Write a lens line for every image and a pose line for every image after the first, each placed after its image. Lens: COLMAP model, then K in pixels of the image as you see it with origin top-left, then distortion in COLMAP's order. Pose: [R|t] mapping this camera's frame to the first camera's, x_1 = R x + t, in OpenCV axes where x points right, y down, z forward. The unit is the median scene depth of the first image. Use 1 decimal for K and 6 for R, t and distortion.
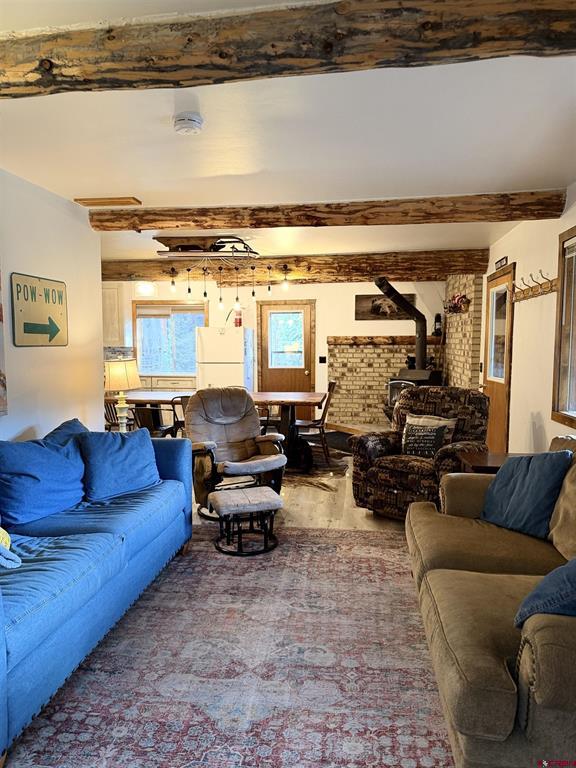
lens RADIAL K [[537.1, 0, 284.7], [0, 537.1, 386.4], [0, 0, 1]] dist [0.120312, -0.160812]
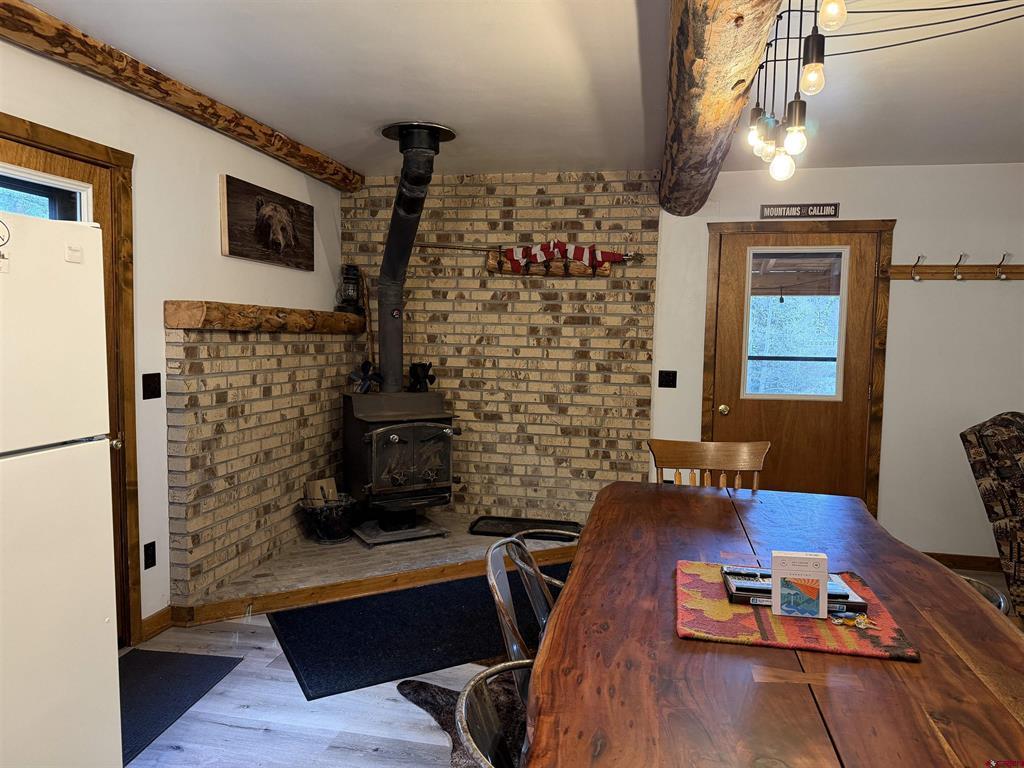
lens RADIAL K [[716.1, 0, 515.3], [0, 716.1, 386.6], [0, 0, 1]] dist [0.120312, -0.160812]
pose [[0.062772, -0.069053, 0.995636, -0.521804], [0.064361, 0.995807, 0.065007, -0.111898], [-0.995950, 0.059999, 0.066953, 1.447542]]
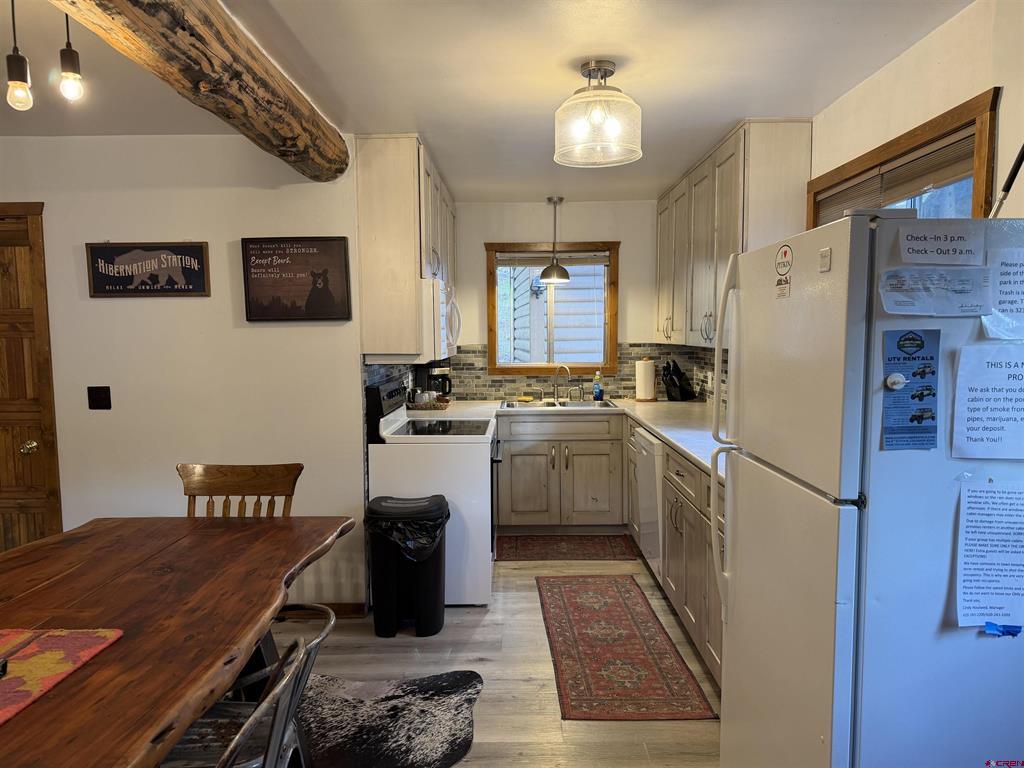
lens RADIAL K [[716.1, 0, 515.3], [0, 716.1, 386.6], [0, 0, 1]] dist [0.120312, -0.160812]
pose [[0.145727, 0.076943, -0.986328, 0.141041], [-0.072365, 0.995129, 0.066938, -0.130720], [0.986675, 0.061621, 0.150585, 1.526757]]
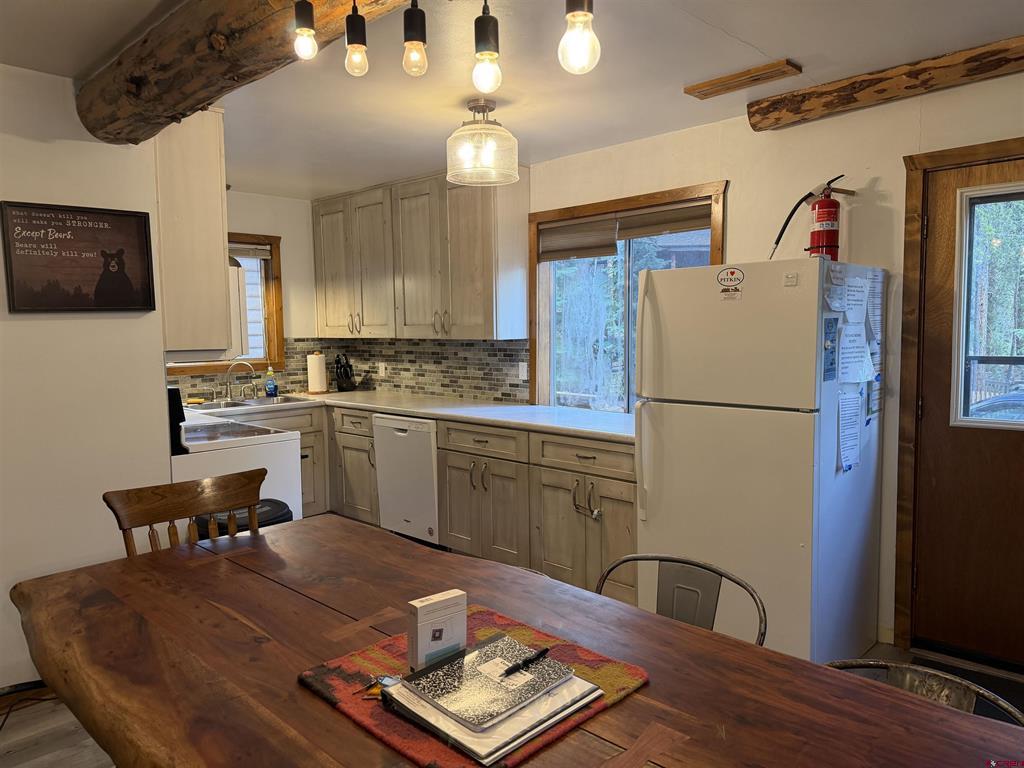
lens RADIAL K [[716.1, 0, 515.3], [0, 716.1, 386.6], [0, 0, 1]] dist [0.120312, -0.160812]
pose [[0.813356, 0.041937, -0.580252, 0.003772], [-0.035336, 0.999118, 0.022678, -0.096749], [0.580692, 0.002058, 0.814121, 1.127922]]
